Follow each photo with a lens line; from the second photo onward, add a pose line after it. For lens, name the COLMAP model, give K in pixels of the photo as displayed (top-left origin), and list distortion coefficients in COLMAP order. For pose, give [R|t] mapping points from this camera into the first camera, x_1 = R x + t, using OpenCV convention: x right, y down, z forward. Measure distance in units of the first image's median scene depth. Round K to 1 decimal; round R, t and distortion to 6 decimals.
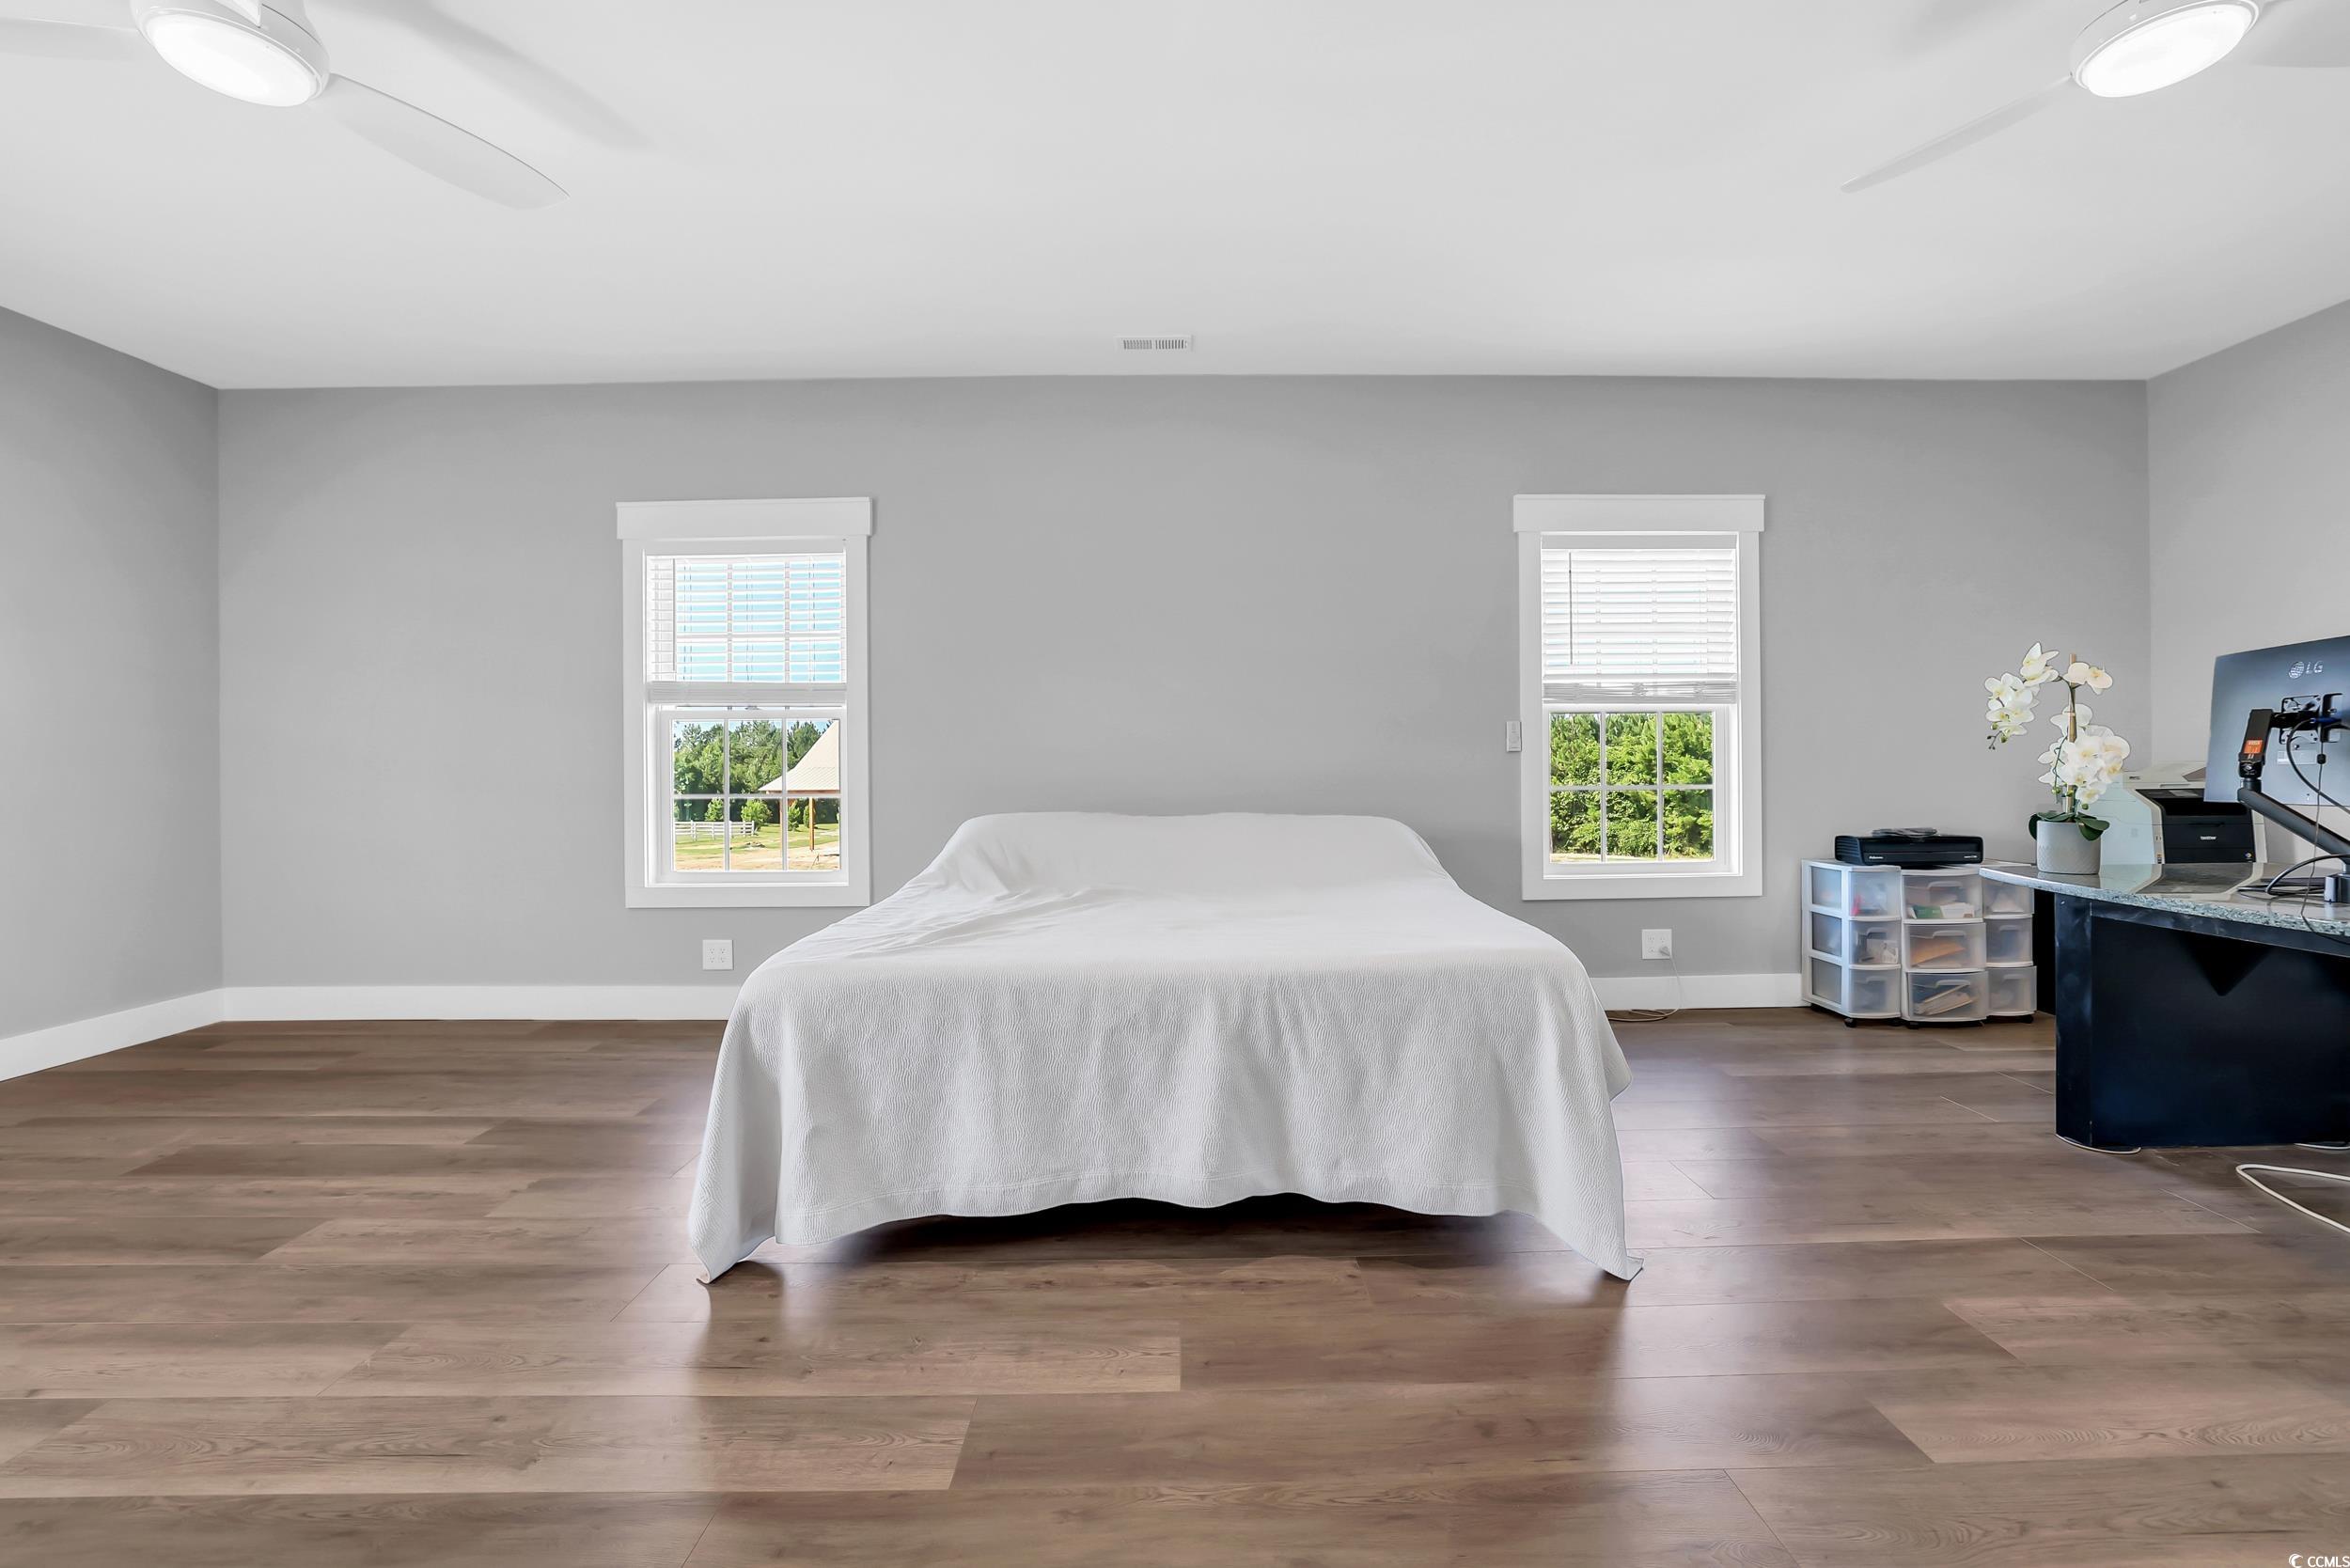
lens RADIAL K [[1045.9, 0, 1176.6], [0, 1045.9, 766.2], [0, 0, 1]] dist [-0.036443, 0.013280]
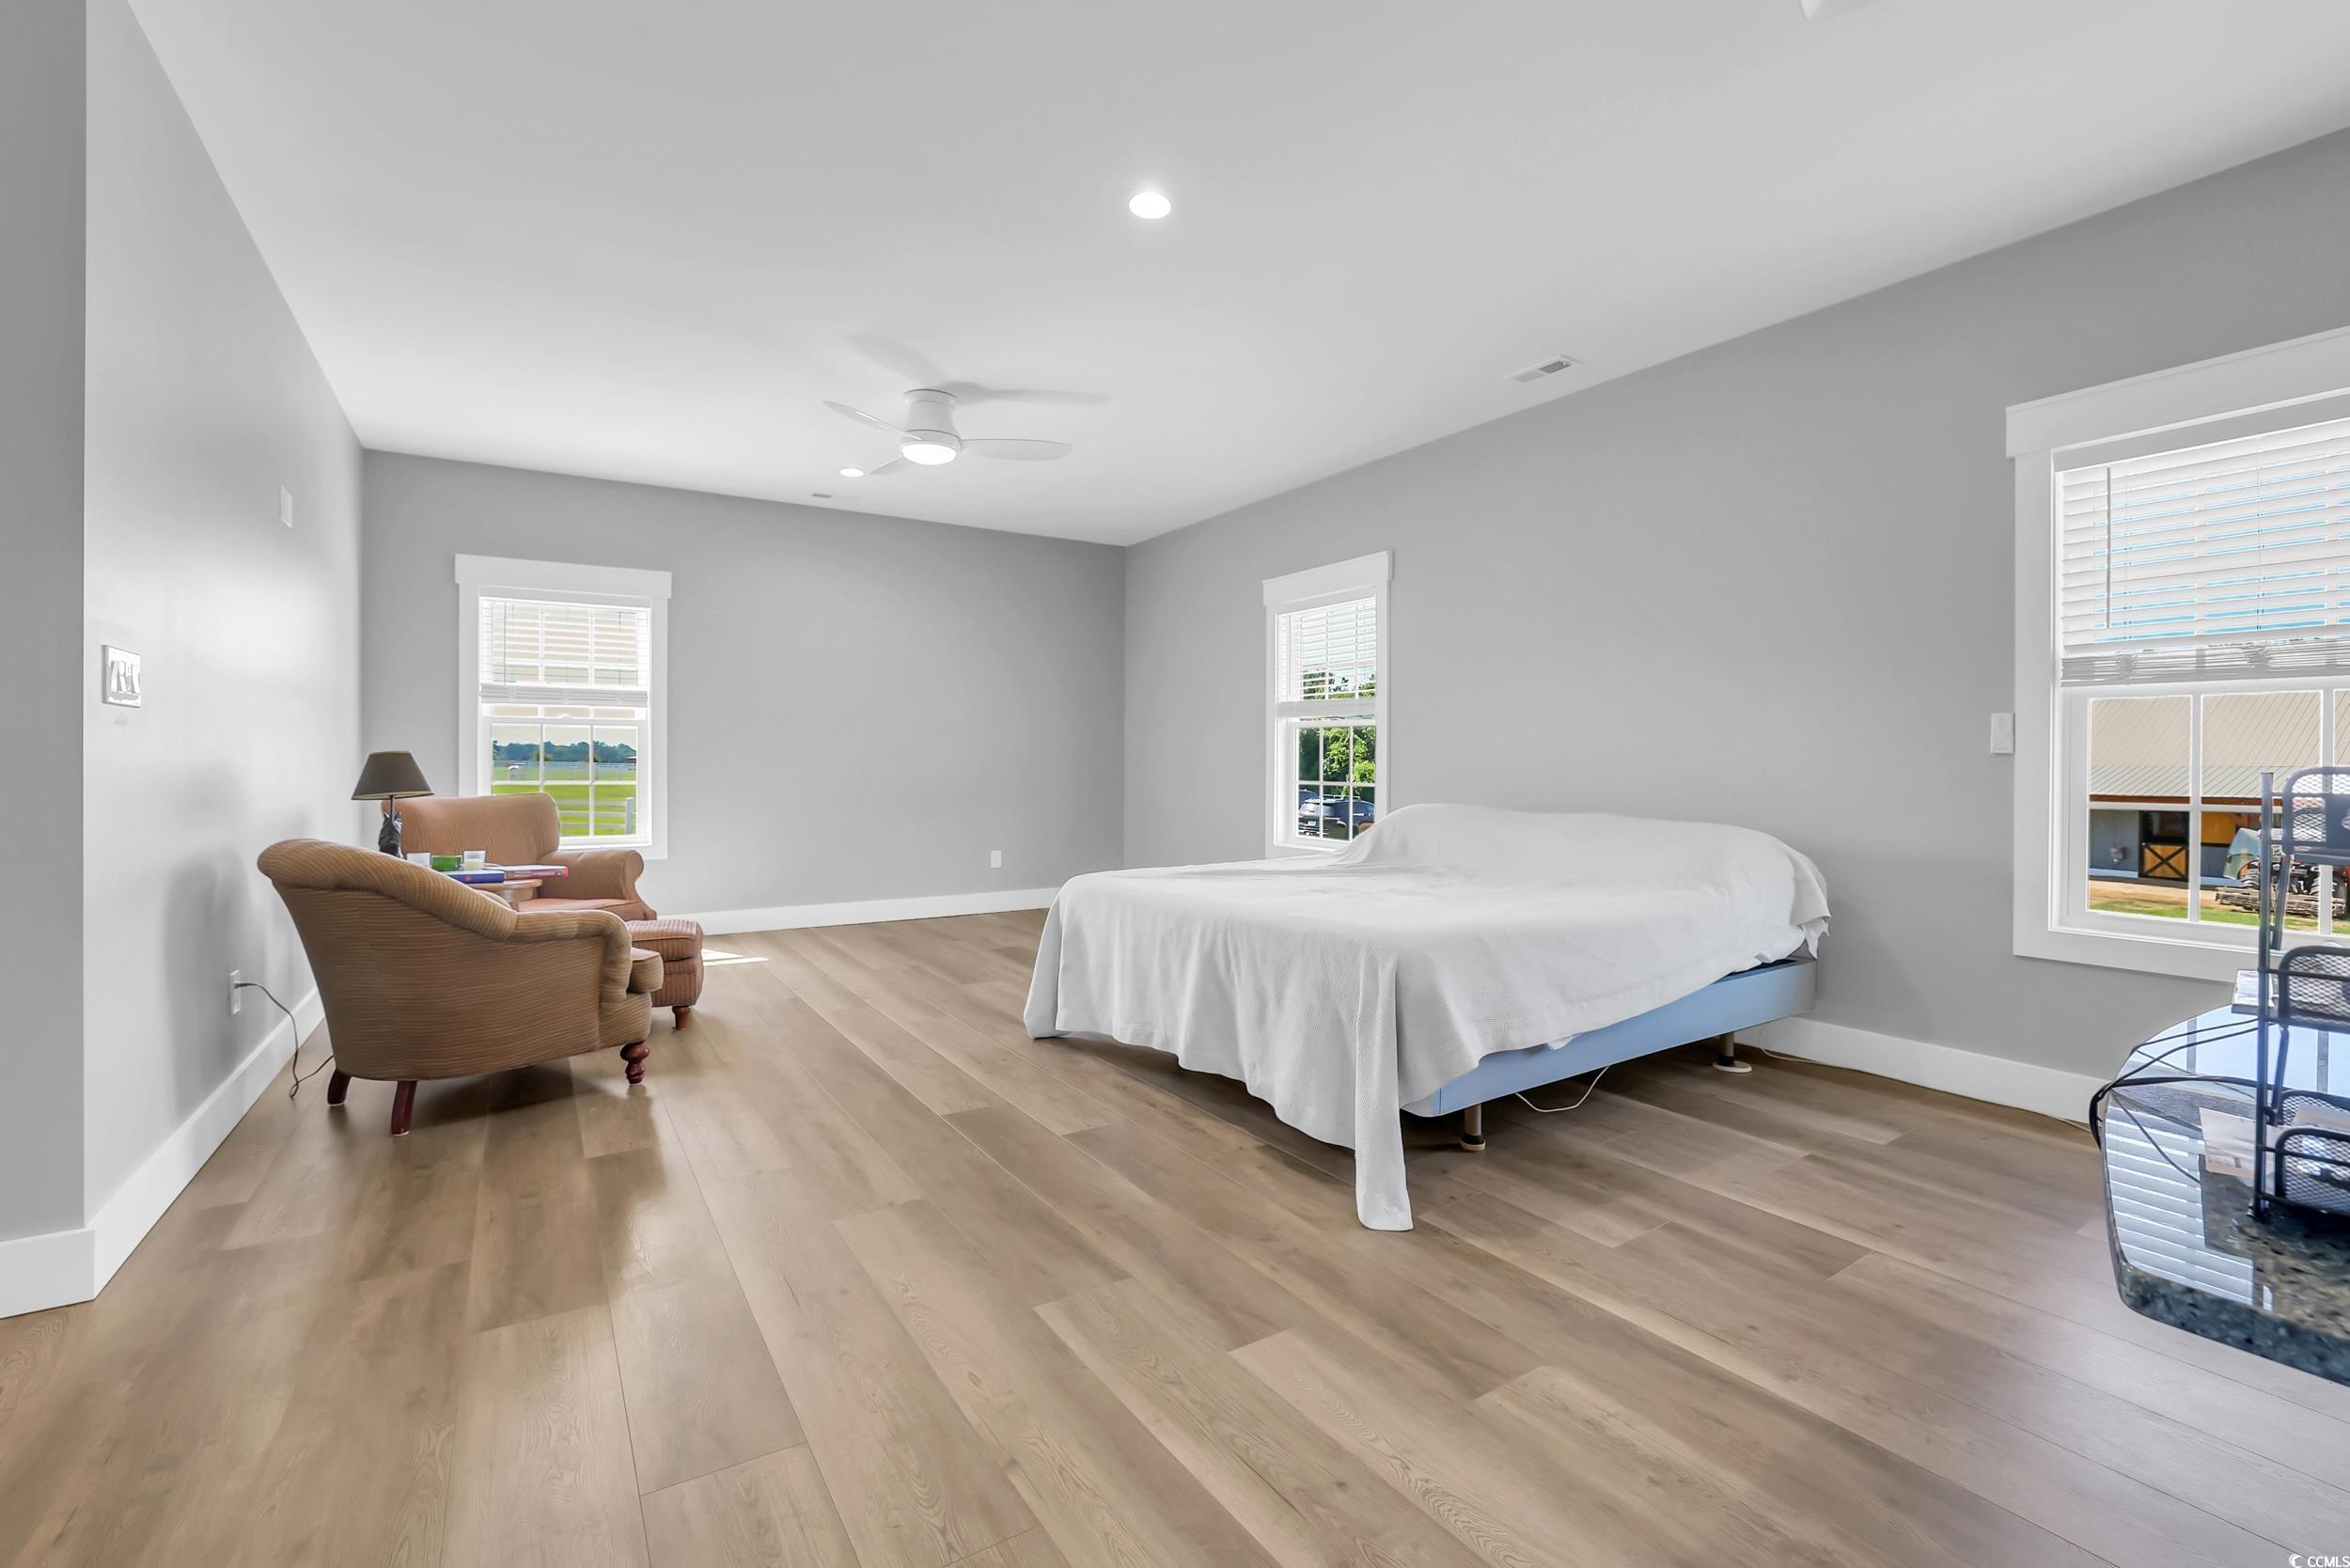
lens RADIAL K [[1045.9, 0, 1176.6], [0, 1045.9, 766.2], [0, 0, 1]] dist [-0.036443, 0.013280]
pose [[0.522672, 0.014598, -0.852409, 1.234265], [-0.010506, 0.999888, 0.010681, -0.013519], [0.852469, 0.003372, 0.522766, 0.220495]]
